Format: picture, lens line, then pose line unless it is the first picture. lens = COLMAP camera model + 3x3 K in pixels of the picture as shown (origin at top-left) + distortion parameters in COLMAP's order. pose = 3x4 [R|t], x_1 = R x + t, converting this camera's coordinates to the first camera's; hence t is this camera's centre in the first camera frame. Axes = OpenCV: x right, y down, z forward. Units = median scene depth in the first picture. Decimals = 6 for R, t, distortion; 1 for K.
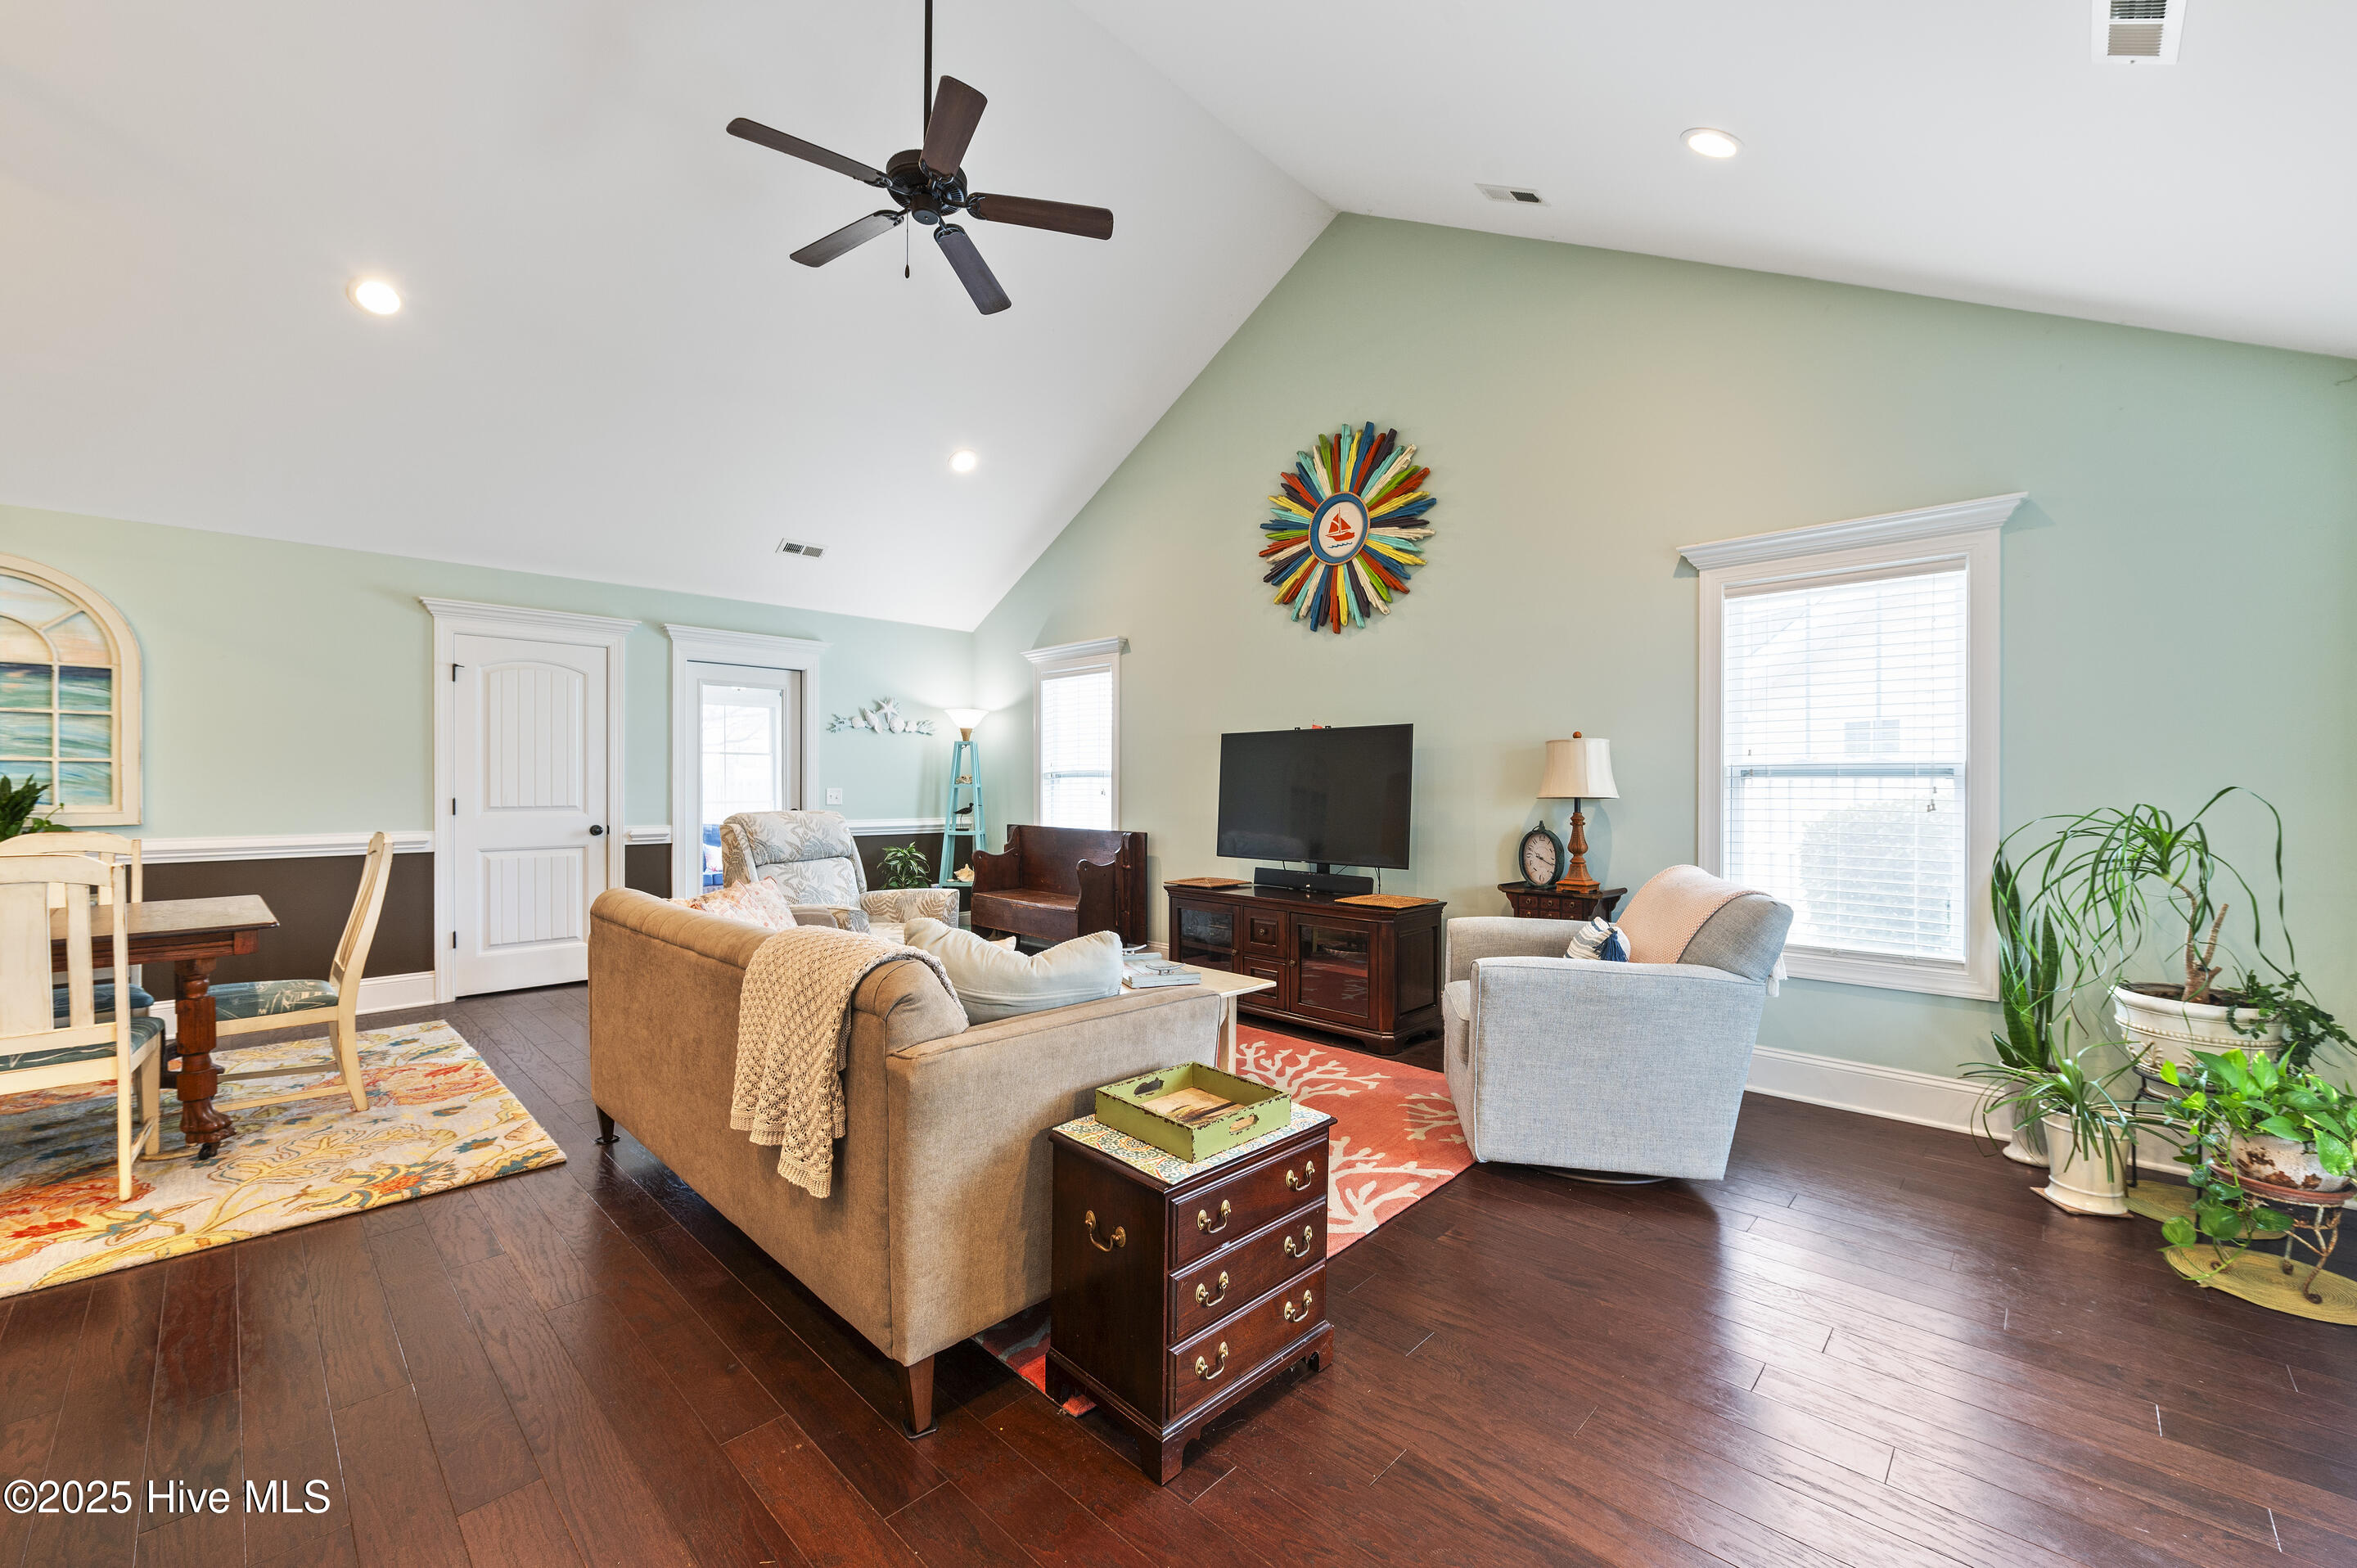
lens RADIAL K [[933.0, 0, 1166.2], [0, 933.0, 789.2], [0, 0, 1]] dist [-0.005519, -0.001444]
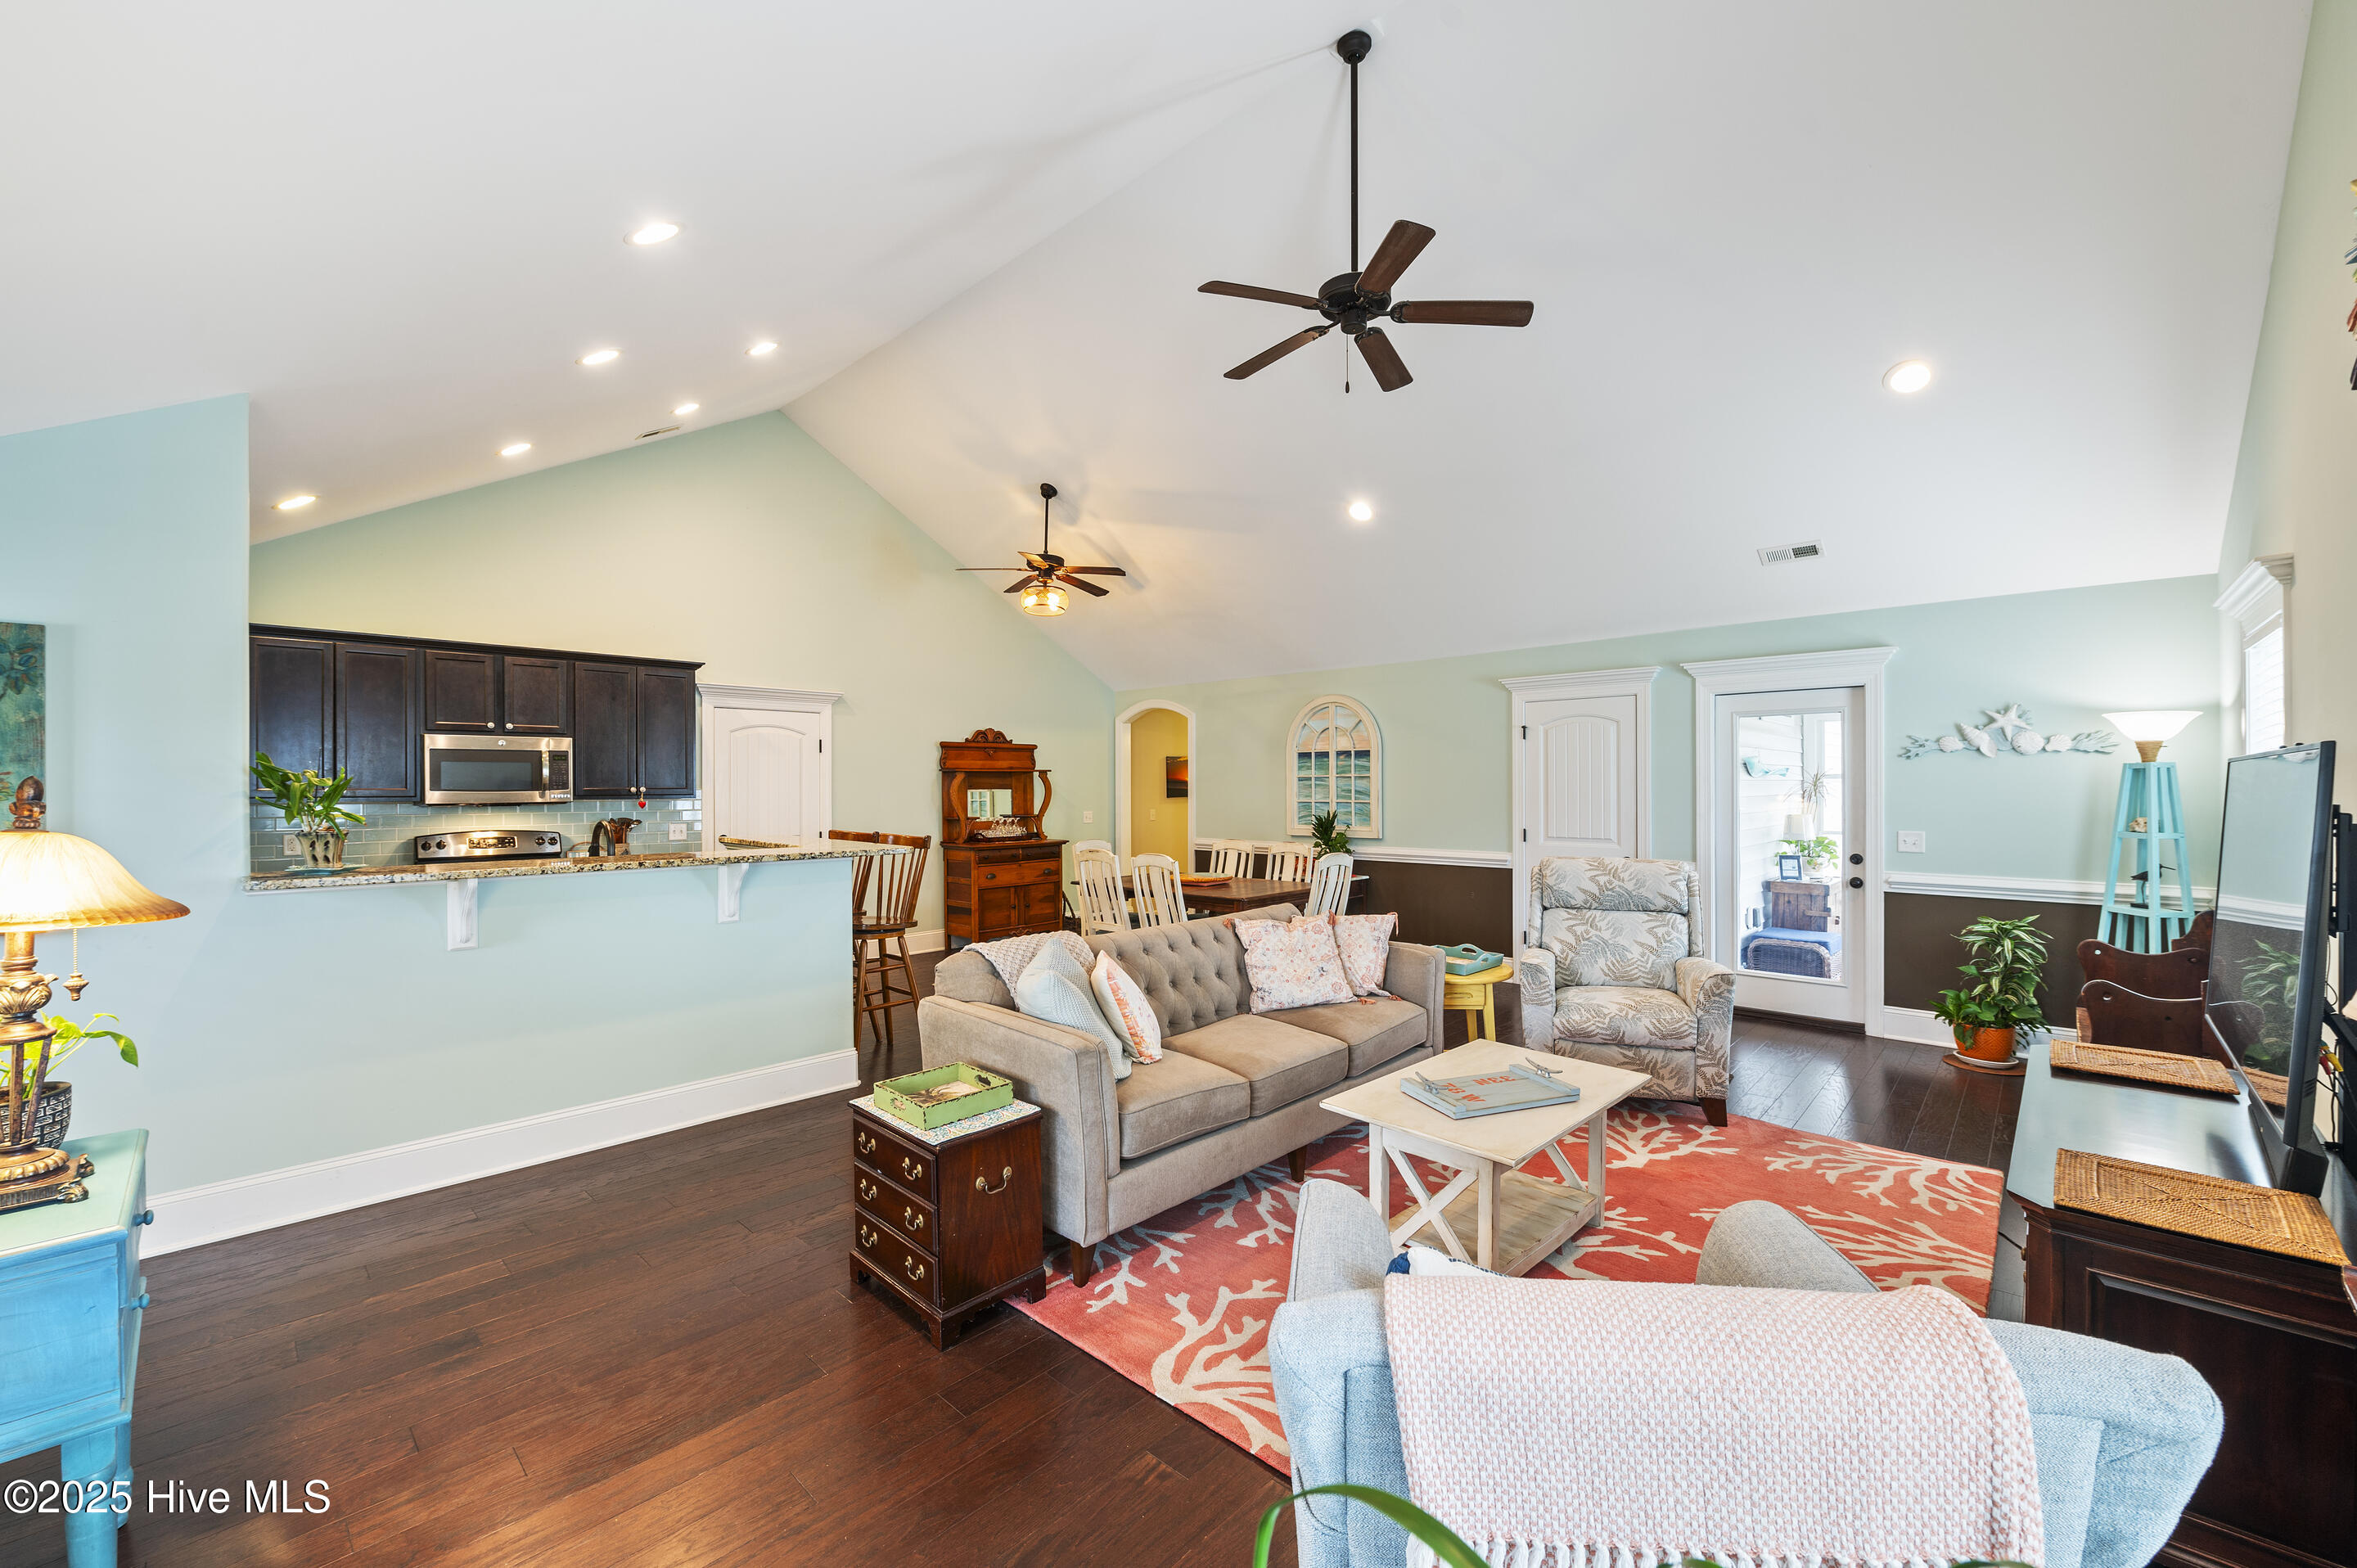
lens RADIAL K [[933.0, 0, 1179.1], [0, 933.0, 788.0], [0, 0, 1]] dist [-0.005519, -0.001444]
pose [[0.024002, -0.002135, -0.999710, 0.572701], [-0.002842, 0.999994, -0.002204, -0.046976], [0.999708, 0.002894, 0.023996, 0.526825]]
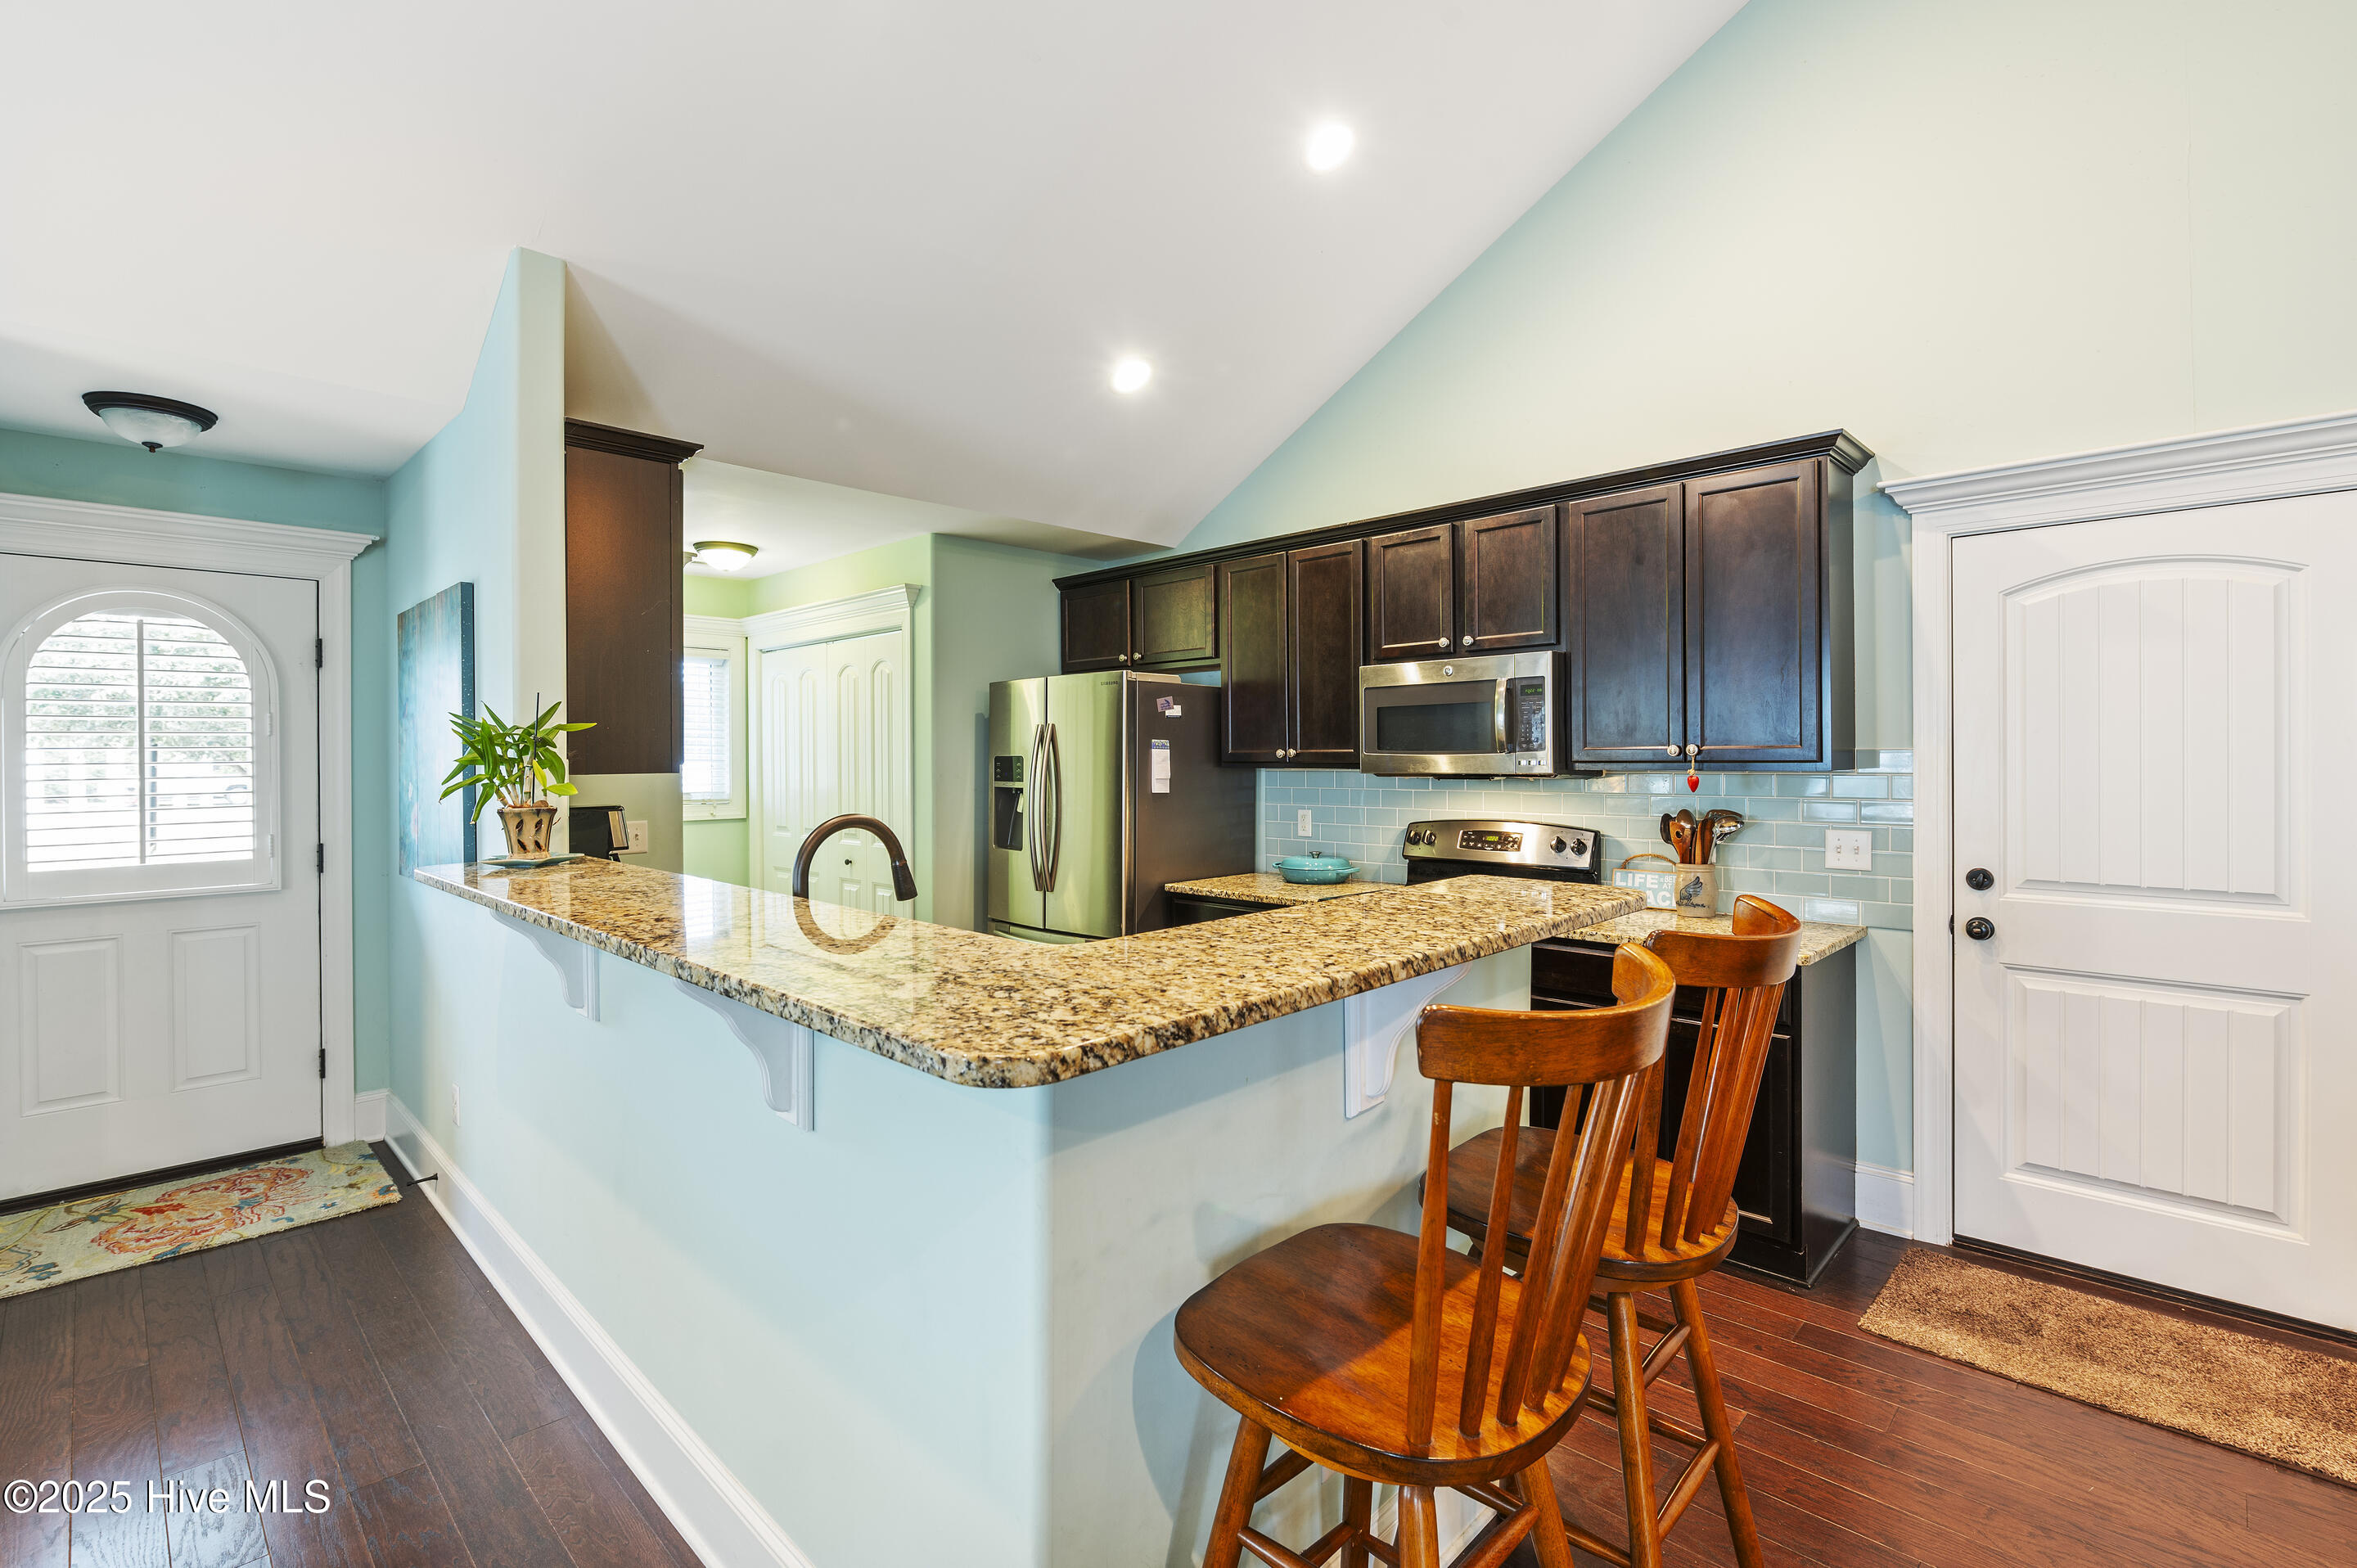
lens RADIAL K [[1052.5, 0, 1155.6], [0, 1052.5, 754.0], [0, 0, 1]] dist [-0.003773, -0.000503]
pose [[-0.999996, -0.000187, -0.002646, -0.411843], [-0.000192, 0.999998, 0.002008, -0.044365], [0.002646, 0.002008, -0.999994, 0.471704]]
